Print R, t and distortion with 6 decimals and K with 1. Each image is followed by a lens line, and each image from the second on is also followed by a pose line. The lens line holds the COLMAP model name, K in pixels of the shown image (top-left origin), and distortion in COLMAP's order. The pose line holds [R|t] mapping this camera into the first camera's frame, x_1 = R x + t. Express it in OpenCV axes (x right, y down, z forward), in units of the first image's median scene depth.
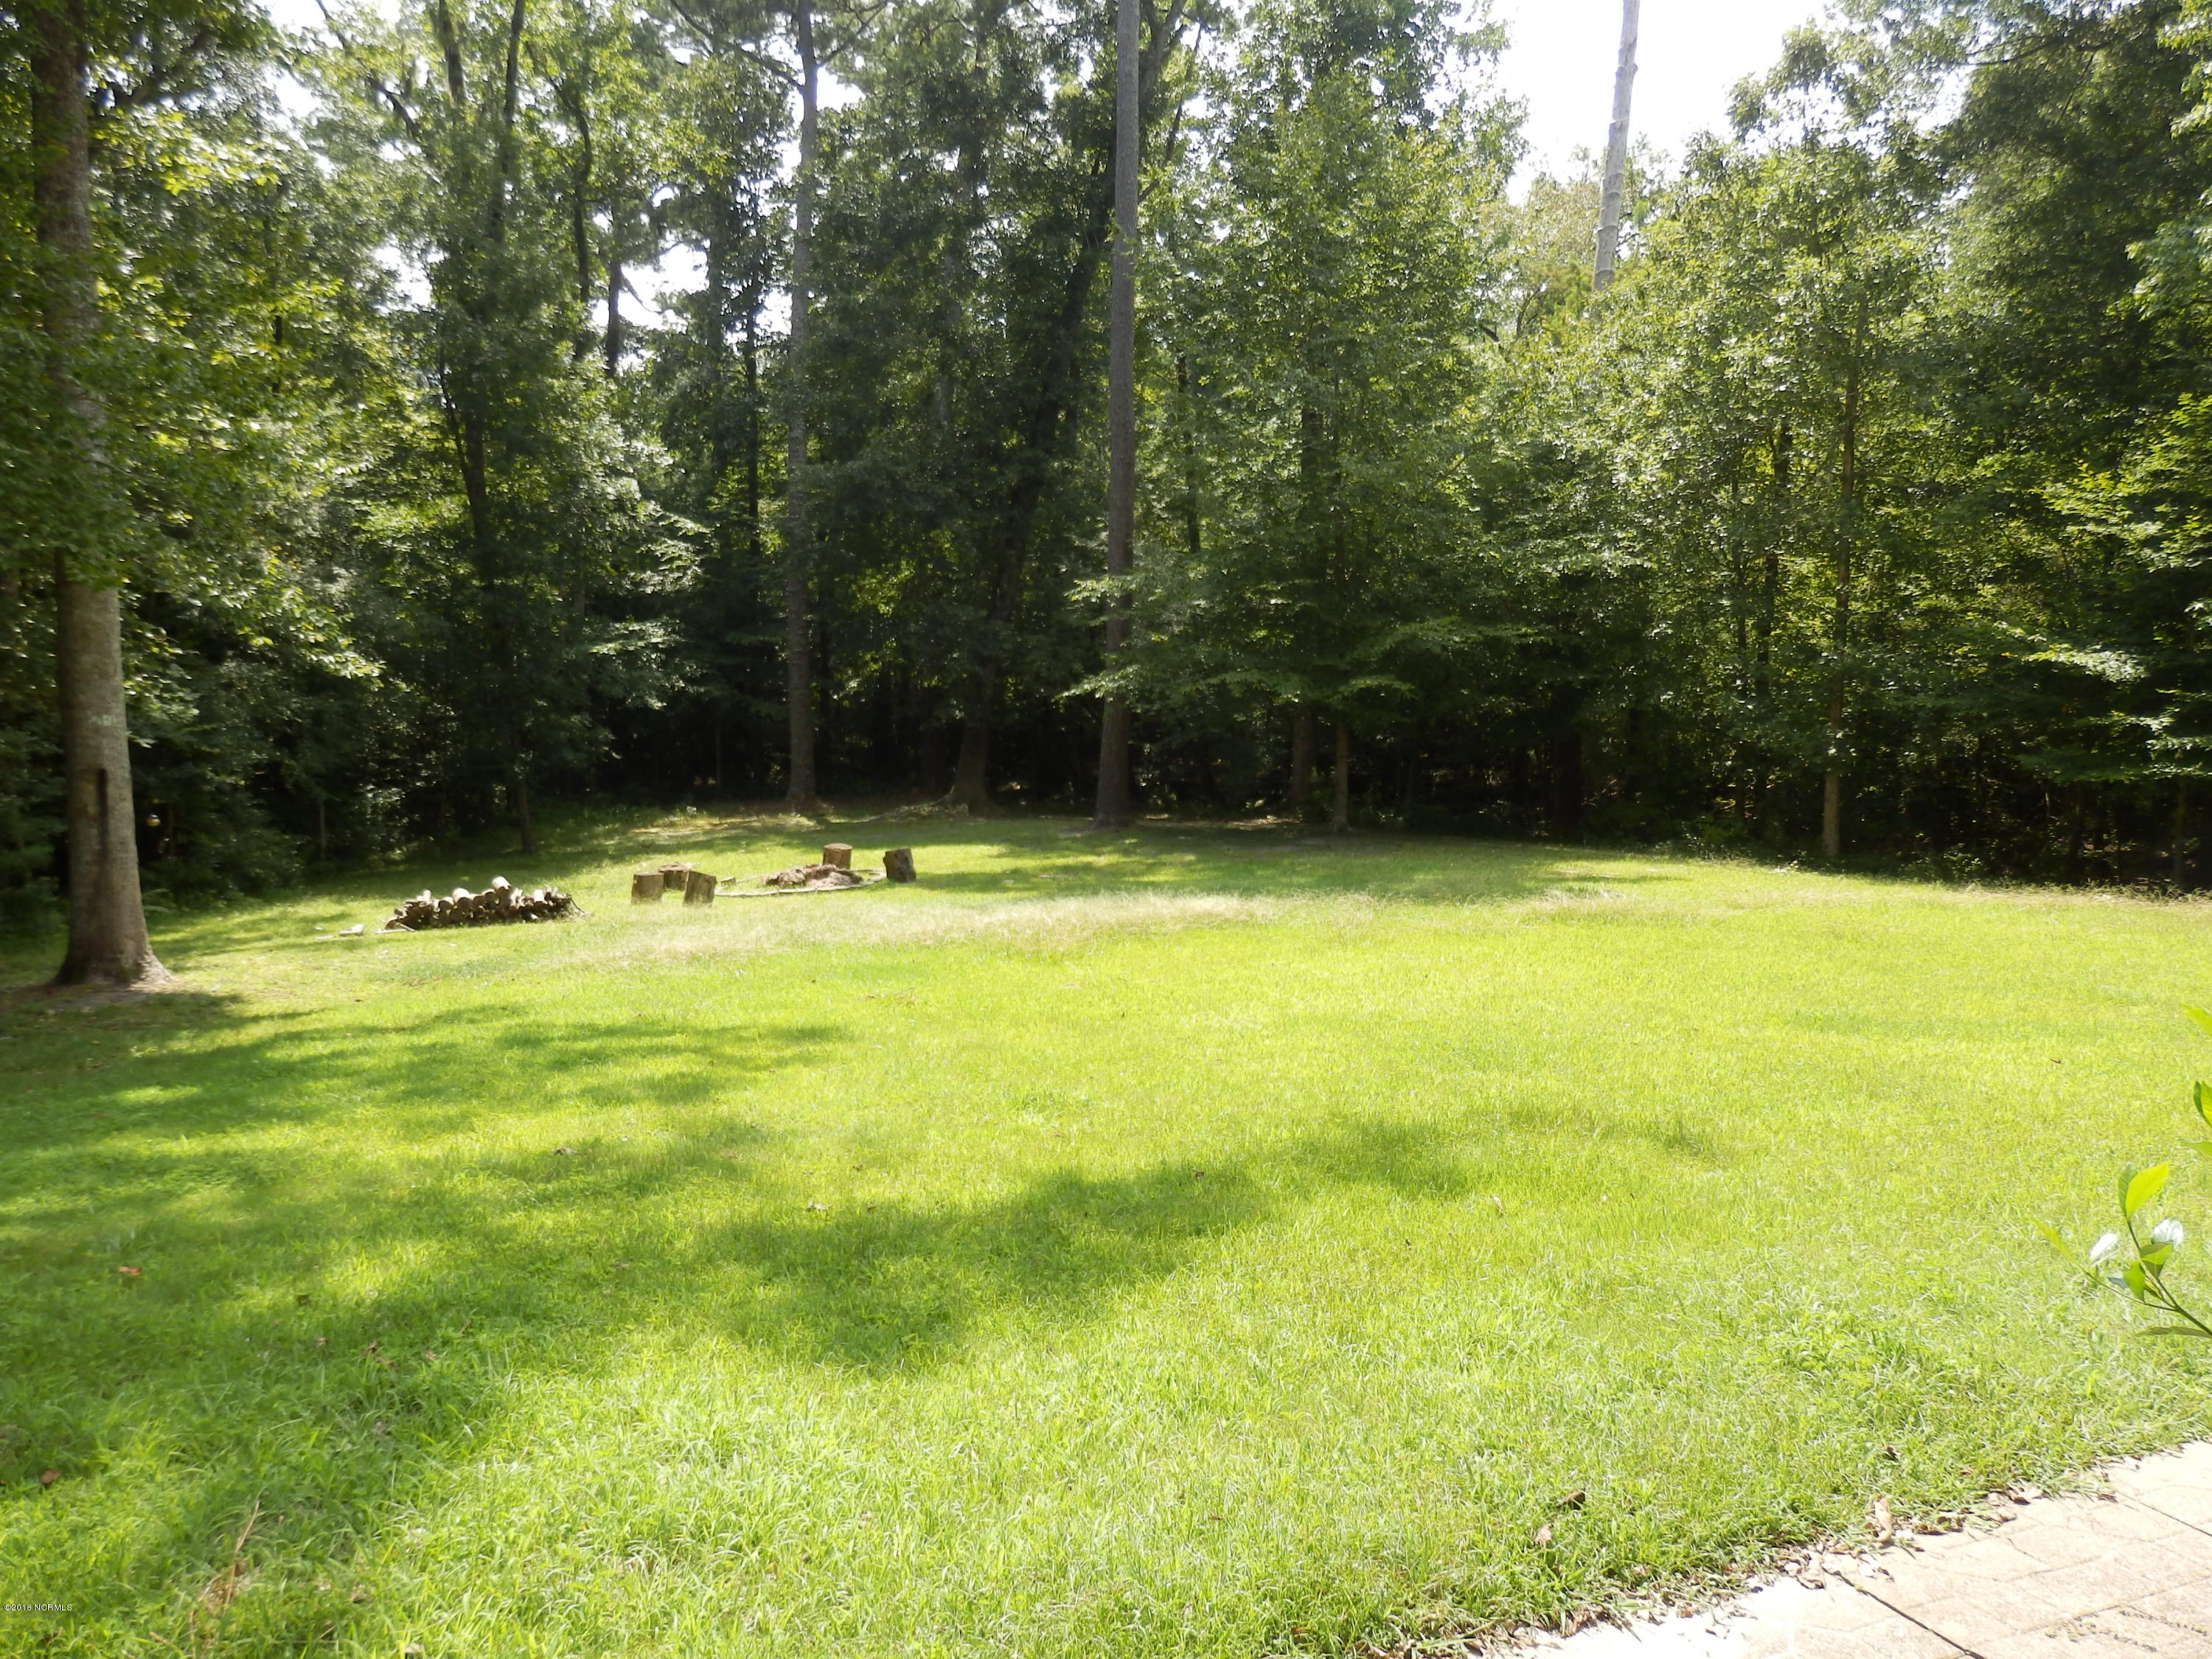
lens RADIAL K [[1642.8, 0, 1105.7], [0, 1642.8, 830.5], [0, 0, 1]] dist [0.002811, 0.005796]
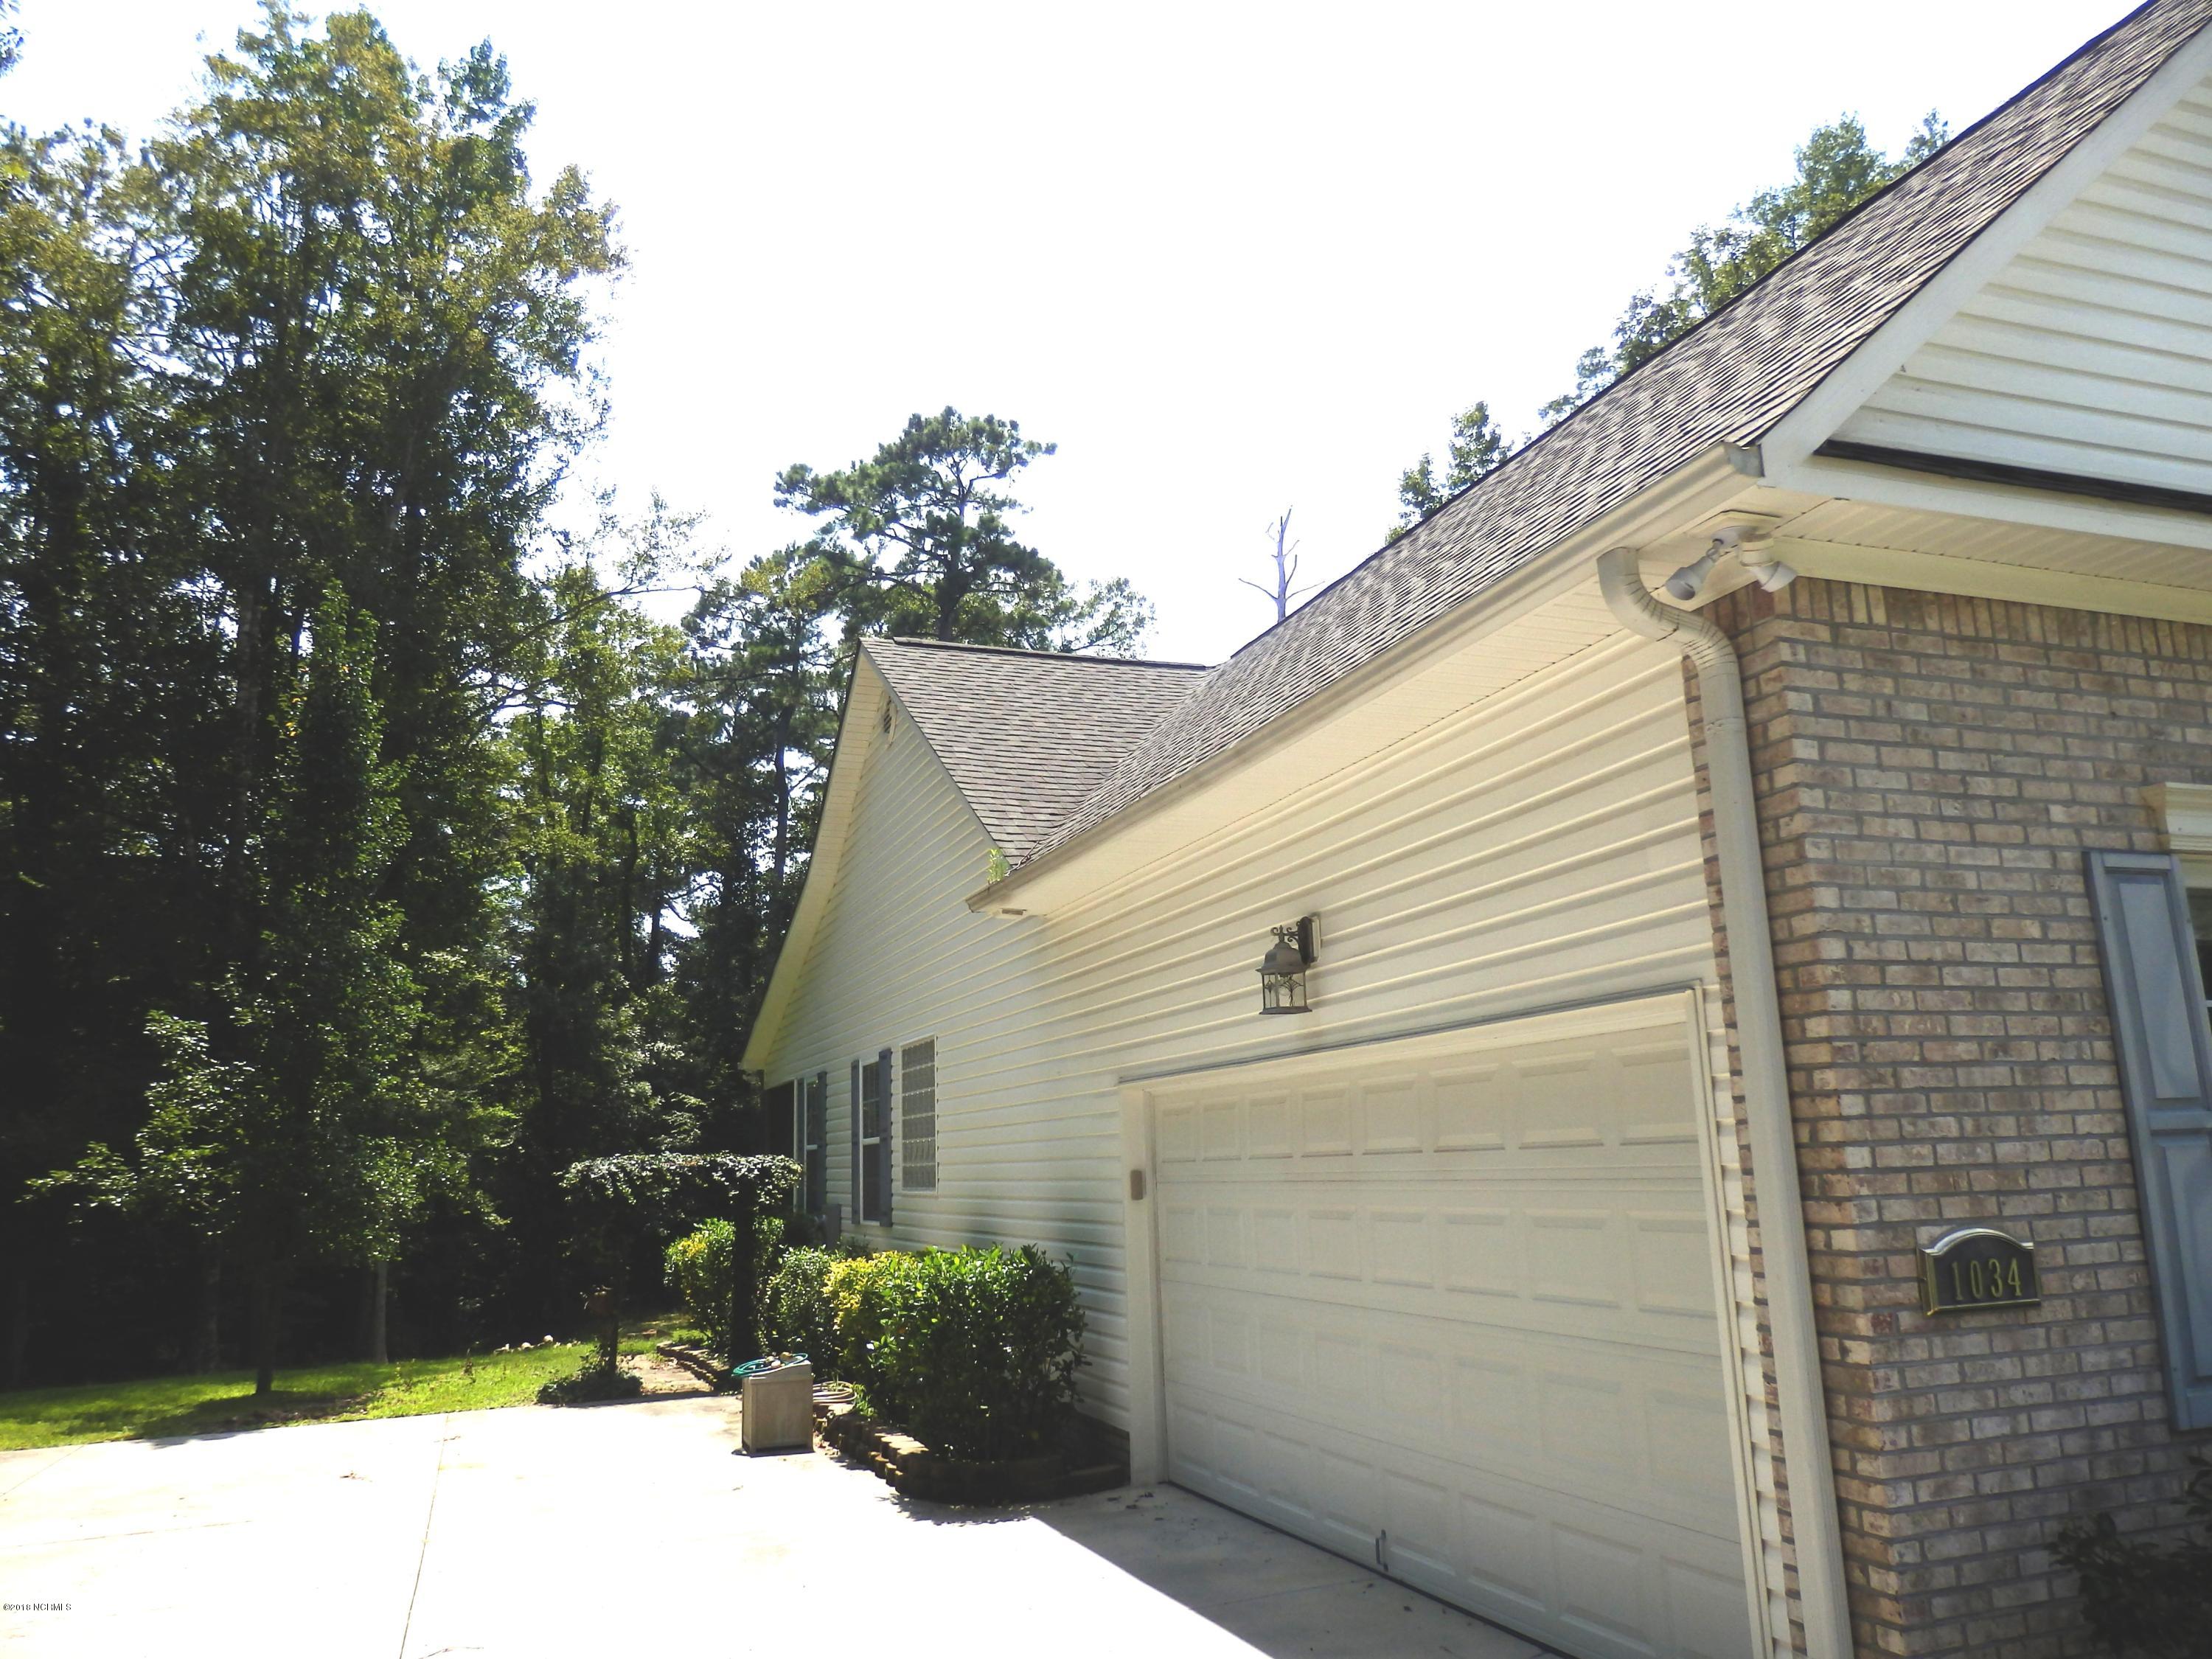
lens RADIAL K [[1642.8, 0, 1097.9], [0, 1642.8, 831.3], [0, 0, 1]] dist [0.002811, 0.005796]
pose [[0.998472, -0.048250, -0.026948, 0.146622], [0.037842, 0.952264, -0.302921, 0.036225], [0.040277, 0.301439, 0.952635, -0.410744]]
